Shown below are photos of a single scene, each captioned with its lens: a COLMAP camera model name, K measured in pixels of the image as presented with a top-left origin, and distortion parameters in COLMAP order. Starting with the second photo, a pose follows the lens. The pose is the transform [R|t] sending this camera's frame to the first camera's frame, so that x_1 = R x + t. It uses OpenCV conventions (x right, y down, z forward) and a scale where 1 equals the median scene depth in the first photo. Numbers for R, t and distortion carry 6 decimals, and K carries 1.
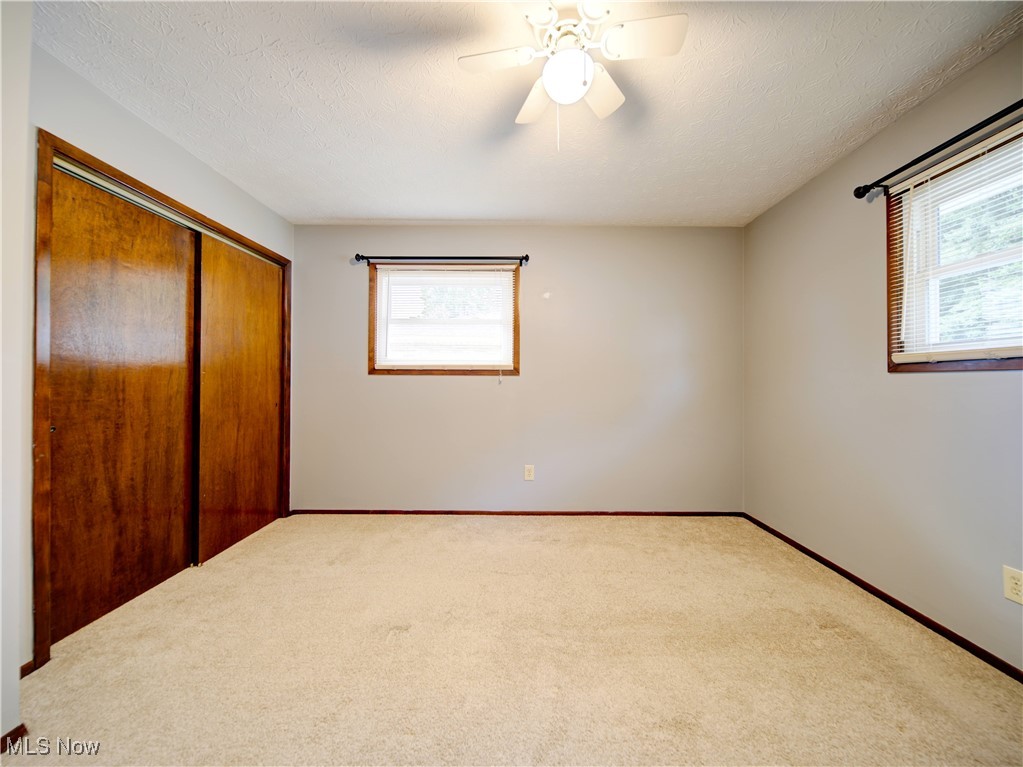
lens RADIAL K [[358.9, 0, 514.4], [0, 358.9, 373.7], [0, 0, 1]] dist [0.000574, 0.000074]
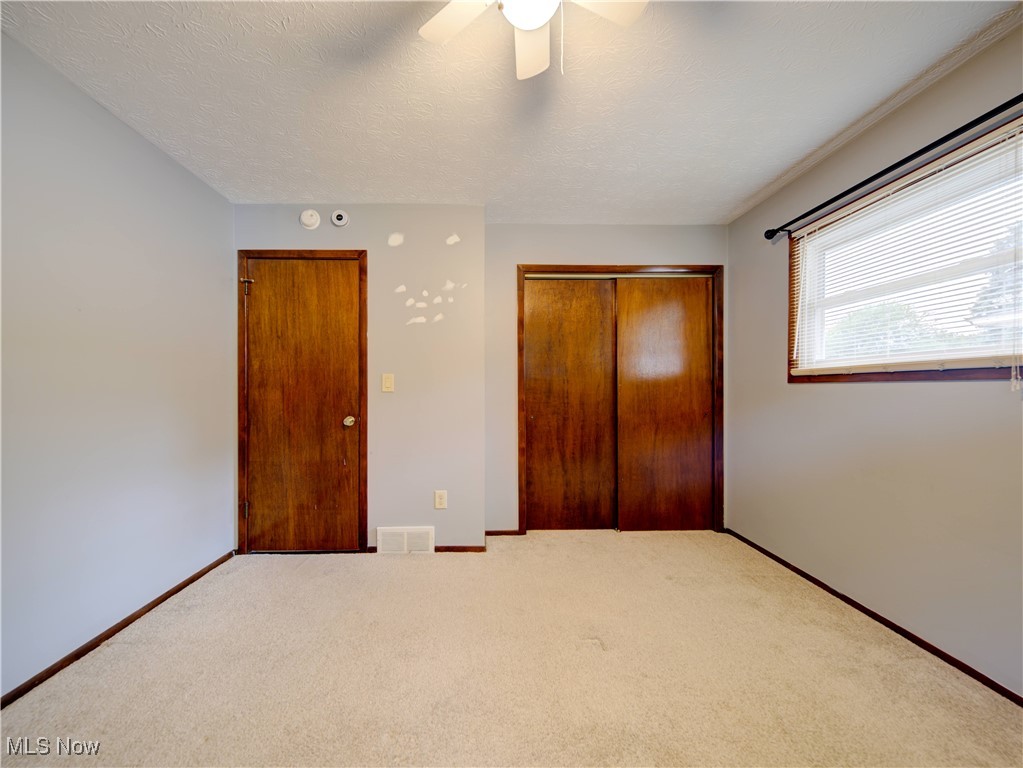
lens RADIAL K [[369.7, 0, 512.6], [0, 369.7, 383.2], [0, 0, 1]] dist [-0.000203, -0.000021]
pose [[0.050024, -0.016488, -0.998612, 0.485278], [0.020217, 0.999676, -0.015493, 0.003523], [0.998543, -0.019414, 0.050341, 0.577260]]
